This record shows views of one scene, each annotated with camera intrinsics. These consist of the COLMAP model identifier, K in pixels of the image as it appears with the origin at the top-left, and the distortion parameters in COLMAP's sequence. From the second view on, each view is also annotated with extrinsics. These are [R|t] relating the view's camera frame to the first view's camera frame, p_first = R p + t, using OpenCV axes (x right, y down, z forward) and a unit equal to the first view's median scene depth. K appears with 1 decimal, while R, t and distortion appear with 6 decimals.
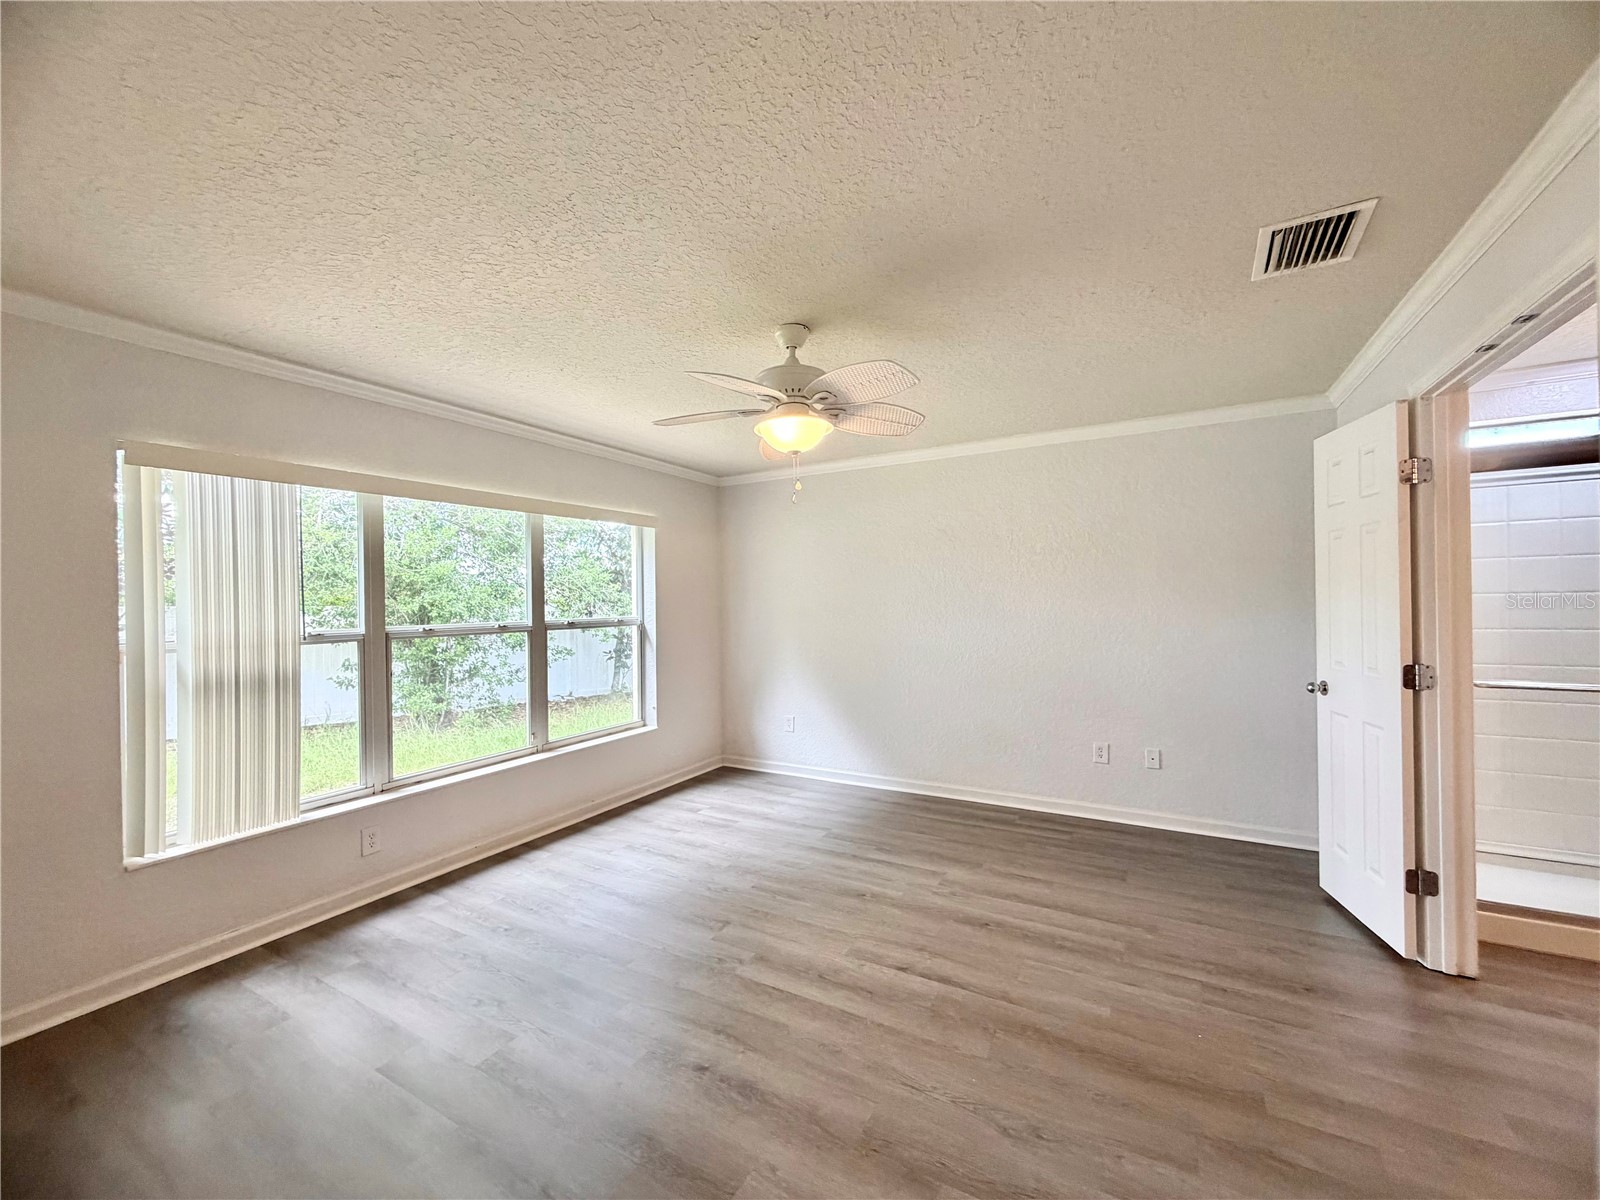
lens RADIAL K [[635.7, 0, 799.5], [0, 635.7, 593.8], [0, 0, 1]] dist [-0.001314, 0.001041]
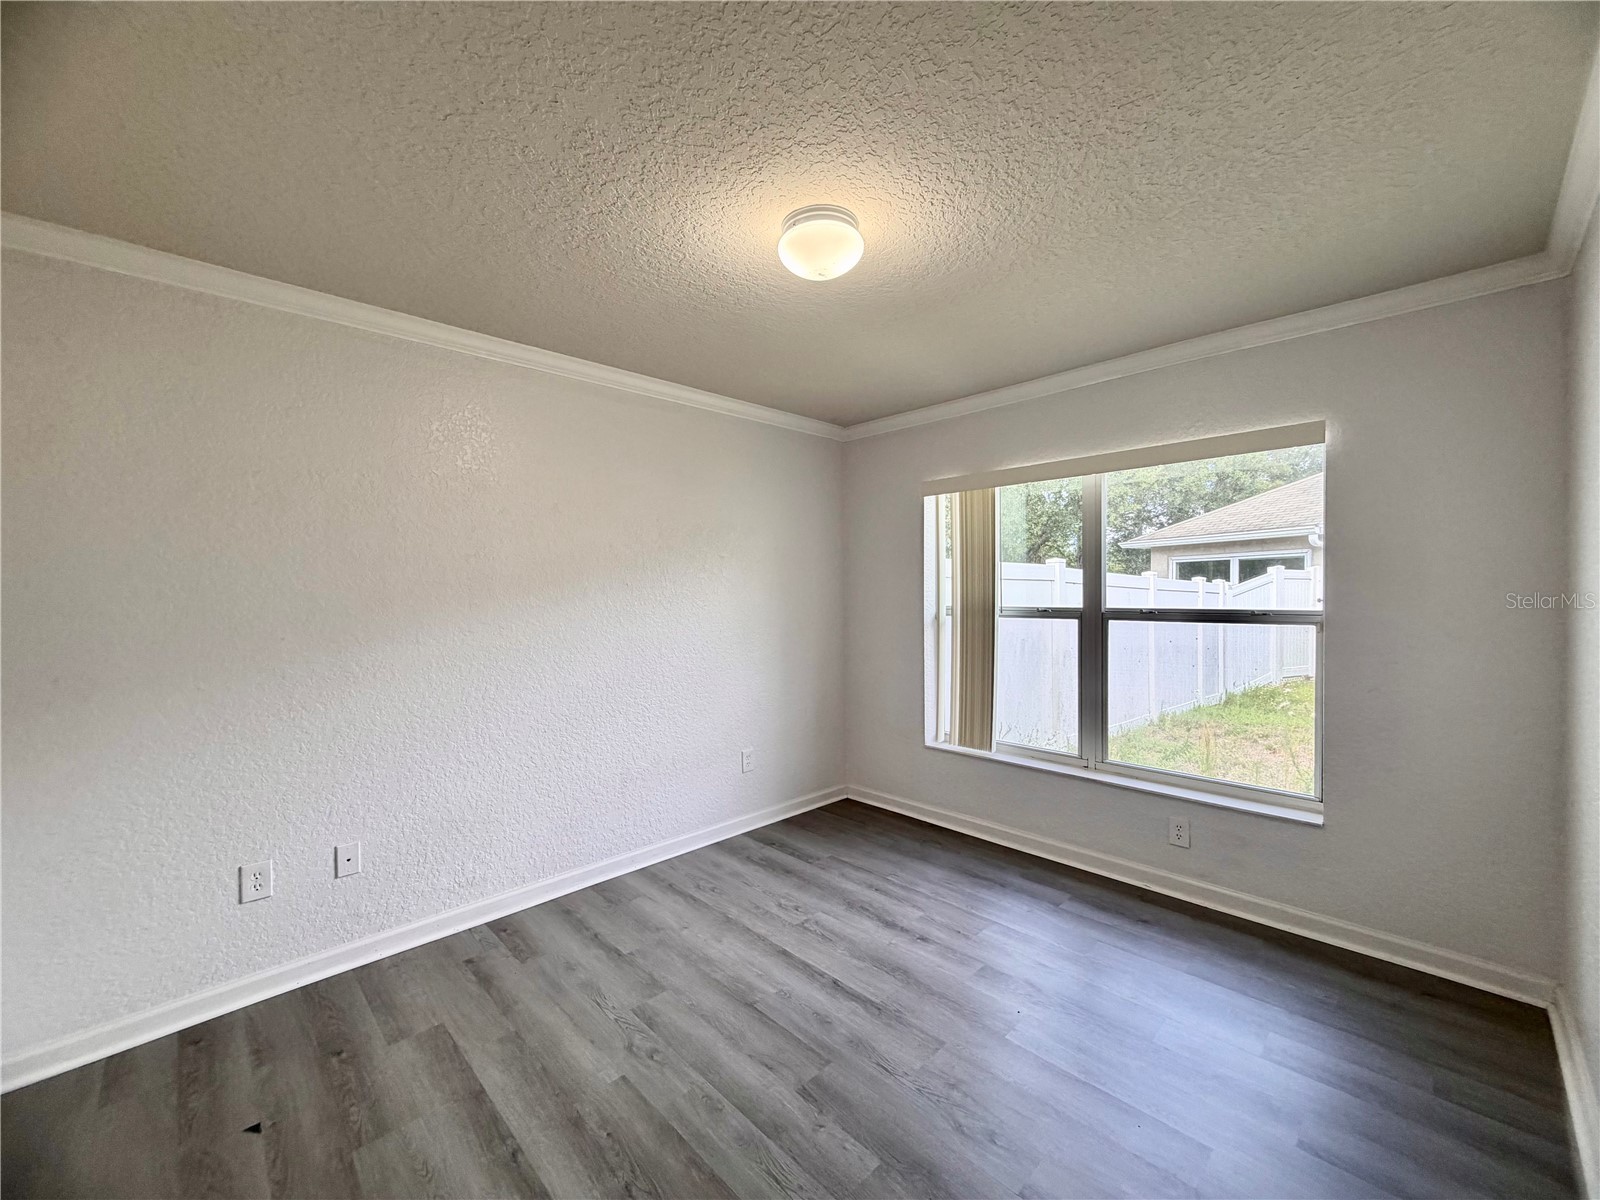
lens RADIAL K [[635.7, 0, 765.6], [0, 635.7, 591.6], [0, 0, 1]] dist [-0.001314, 0.001041]
pose [[-0.279591, 0.023301, -0.959836, 0.562469], [0.015612, 0.999684, 0.019721, 0.000816], [0.959992, -0.009471, -0.279866, 0.970069]]
